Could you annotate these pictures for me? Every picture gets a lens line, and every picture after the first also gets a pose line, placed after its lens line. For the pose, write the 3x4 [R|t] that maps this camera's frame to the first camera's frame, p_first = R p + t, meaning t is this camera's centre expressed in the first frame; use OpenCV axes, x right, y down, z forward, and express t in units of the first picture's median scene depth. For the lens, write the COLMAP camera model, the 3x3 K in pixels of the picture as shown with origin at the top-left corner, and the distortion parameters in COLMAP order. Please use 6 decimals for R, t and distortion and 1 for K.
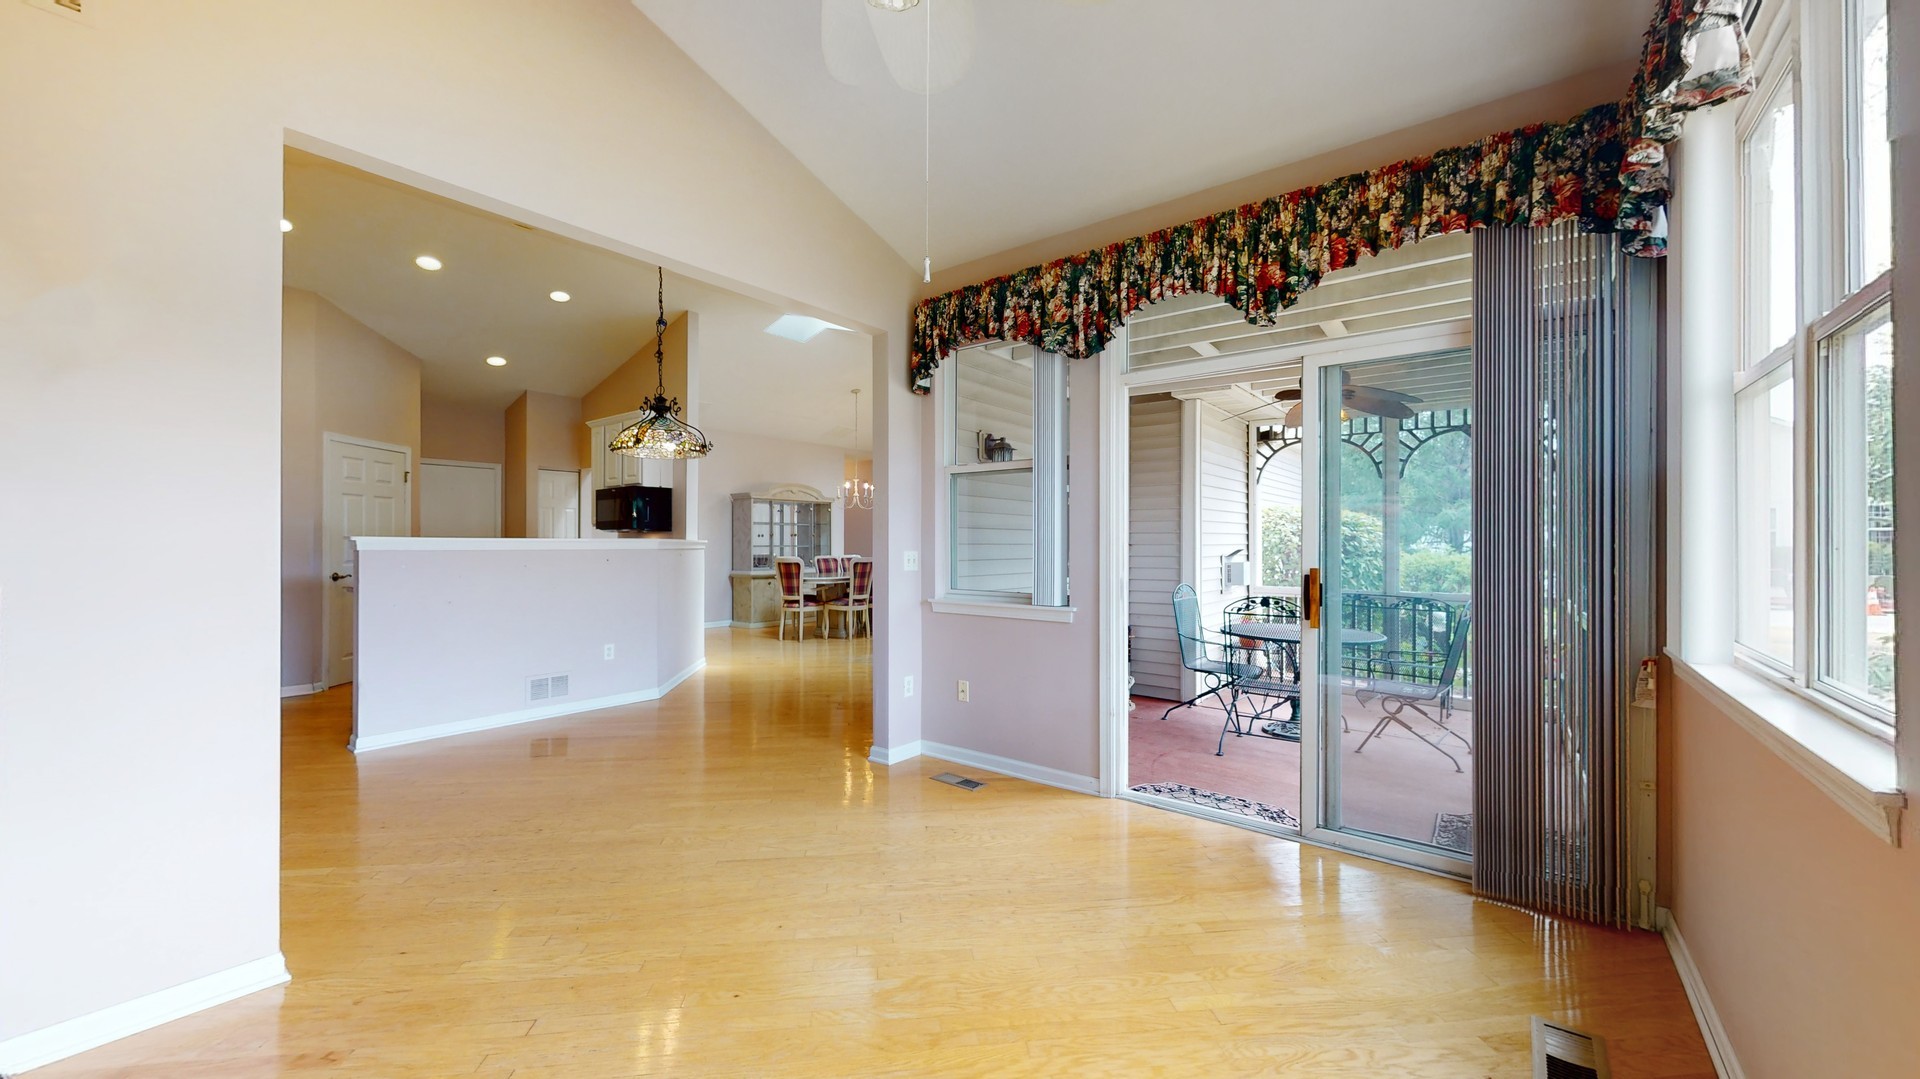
lens RADIAL K [[713.8, 0, 955.5], [0, 713.8, 541.0], [0, 0, 1]] dist [-0.000607, -0.000083]
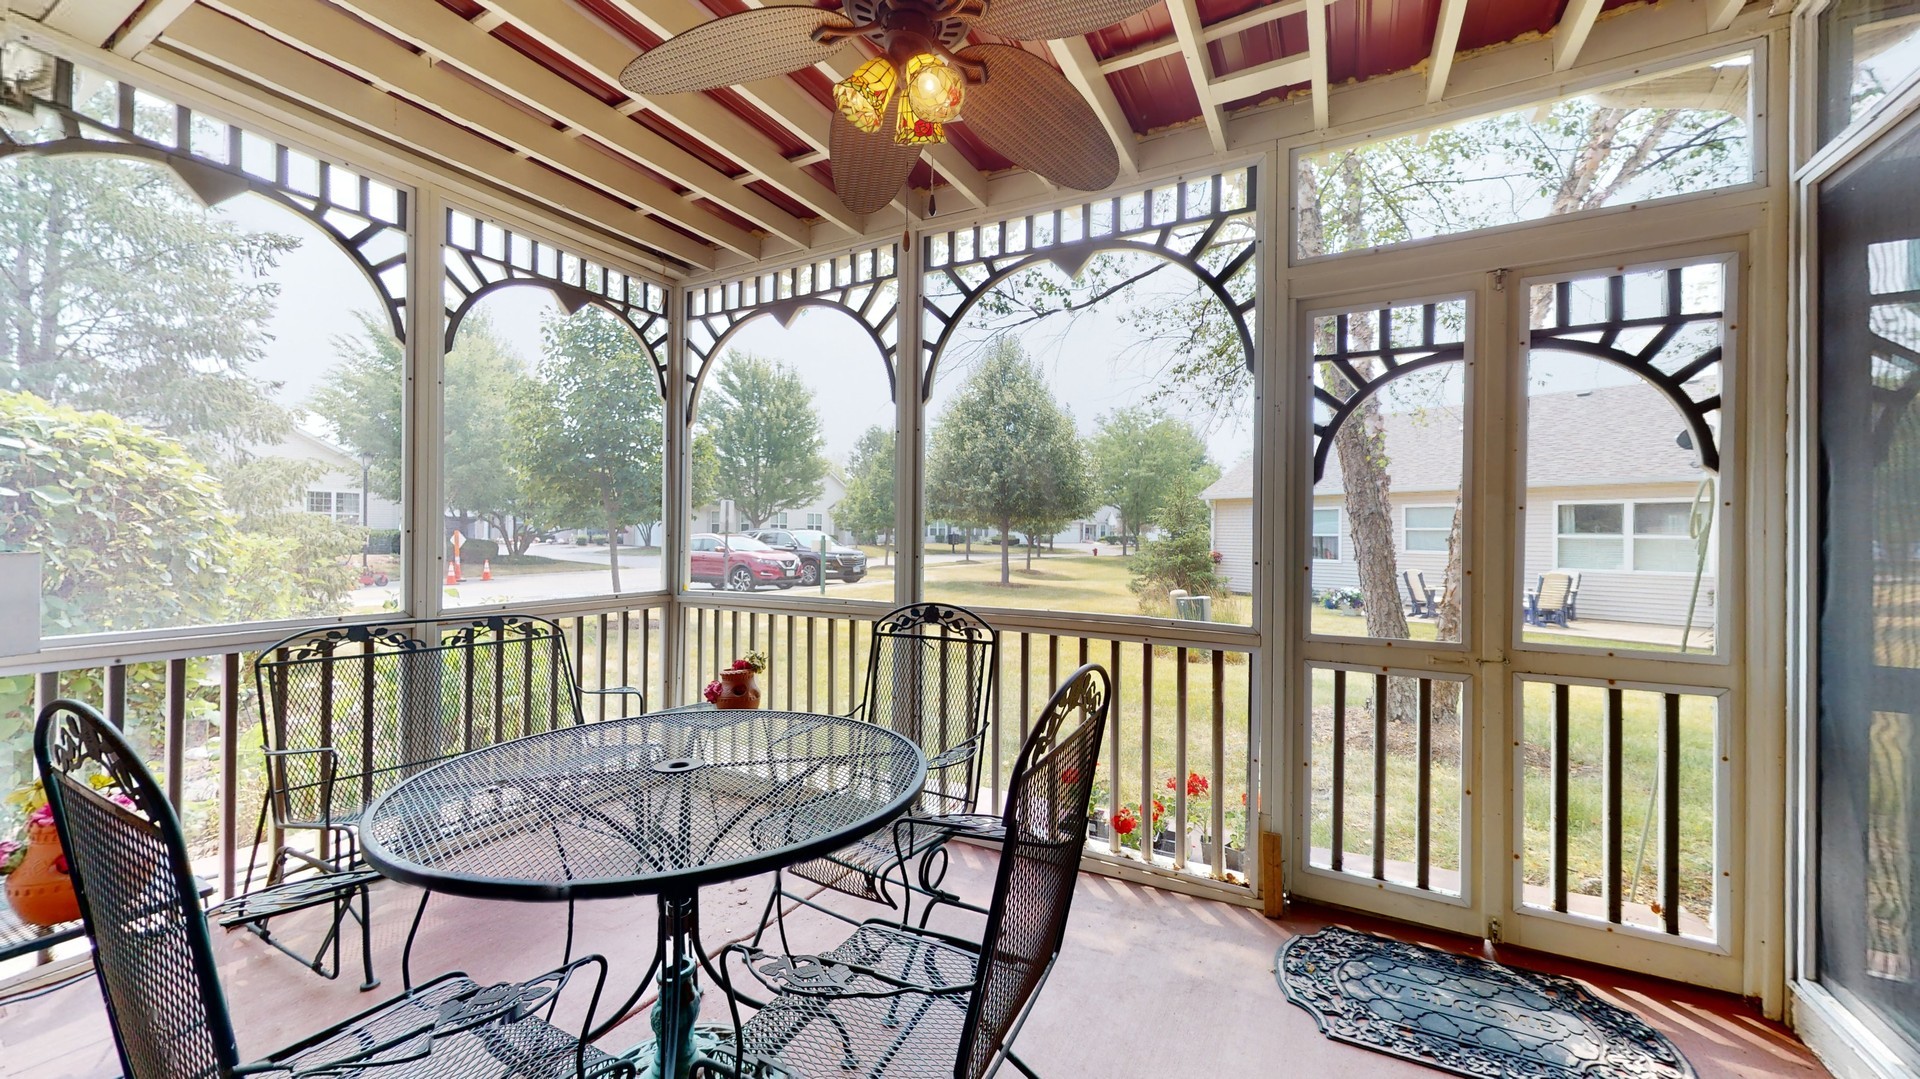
lens RADIAL K [[713.8, 0, 955.5], [0, 713.8, 541.0], [0, 0, 1]] dist [-0.000607, -0.000083]
pose [[-0.170328, -0.010836, 0.985328, 0.128893], [-0.010141, 0.999906, 0.009243, 0.021267], [-0.985335, -0.008418, -0.170422, 0.746456]]
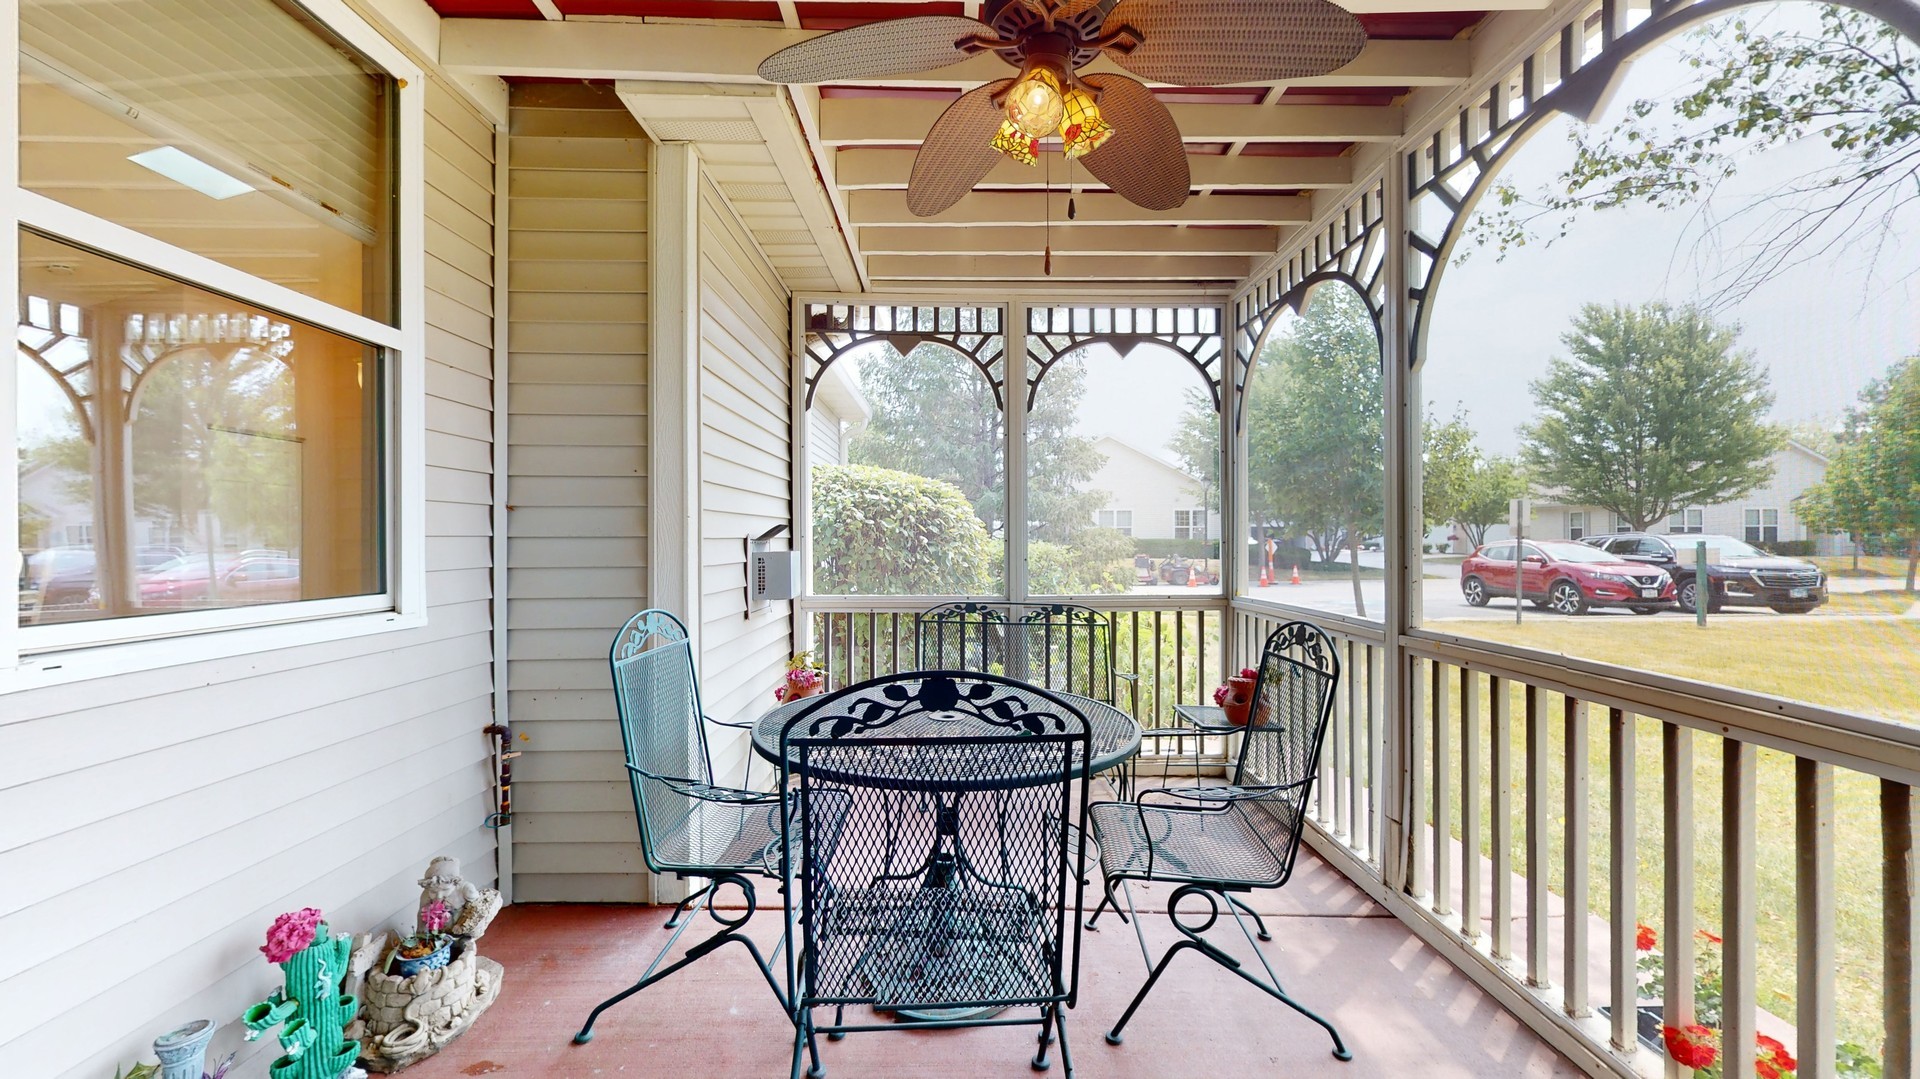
lens RADIAL K [[704.7, 0, 958.6], [0, 704.7, 539.8], [0, 0, 1]] dist [0.000127, -0.000028]
pose [[0.783804, -0.001993, 0.621005, 0.194312], [0.000900, 0.999997, 0.002073, 0.021046], [-0.621008, -0.001066, 0.783803, 0.548779]]
